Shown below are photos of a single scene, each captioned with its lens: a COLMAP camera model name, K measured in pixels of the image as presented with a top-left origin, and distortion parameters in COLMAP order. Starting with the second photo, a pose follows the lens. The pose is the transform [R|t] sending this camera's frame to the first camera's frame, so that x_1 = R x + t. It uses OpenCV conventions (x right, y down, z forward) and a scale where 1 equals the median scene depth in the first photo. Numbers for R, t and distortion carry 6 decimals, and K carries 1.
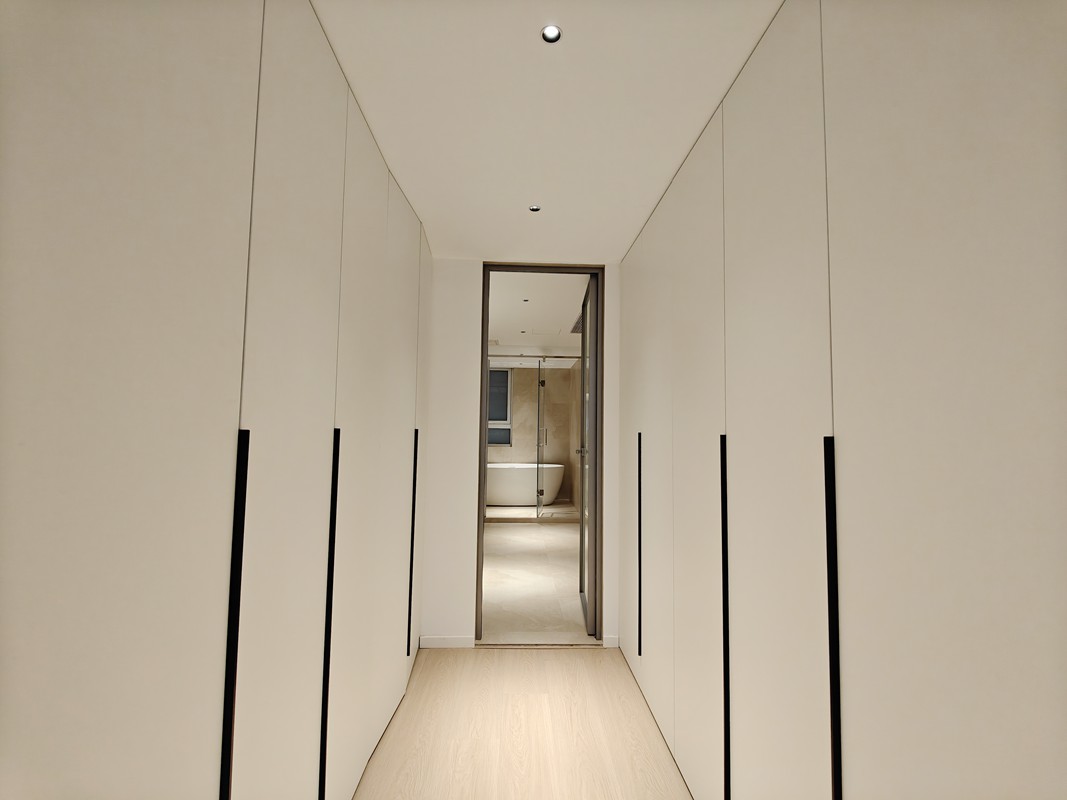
lens RADIAL K [[465.0, 0, 535.2], [0, 465.0, 396.7], [0, 0, 1]] dist [0.000571, 0.000504]
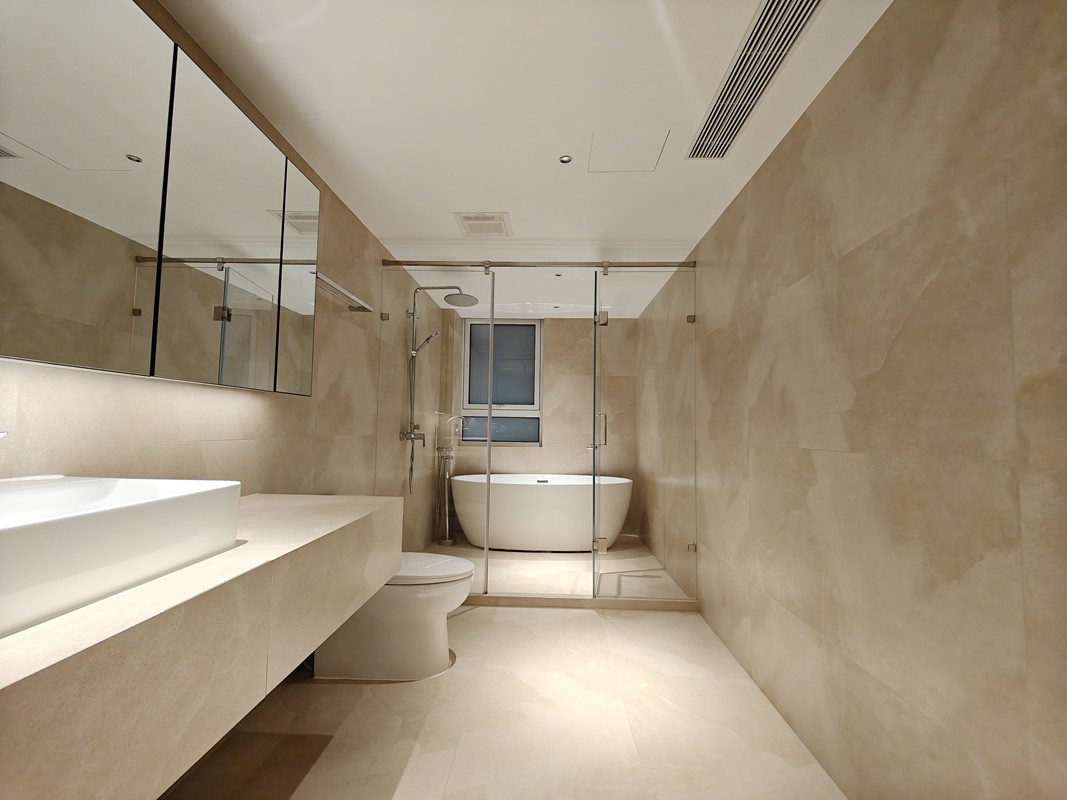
lens RADIAL K [[465.0, 0, 533.6], [0, 465.0, 401.7], [0, 0, 1]] dist [0.000571, 0.000504]
pose [[0.997614, -0.004170, -0.068910, -0.019498], [0.003226, 0.999899, -0.013815, 0.057337], [0.068961, 0.013560, 0.997527, 0.400396]]
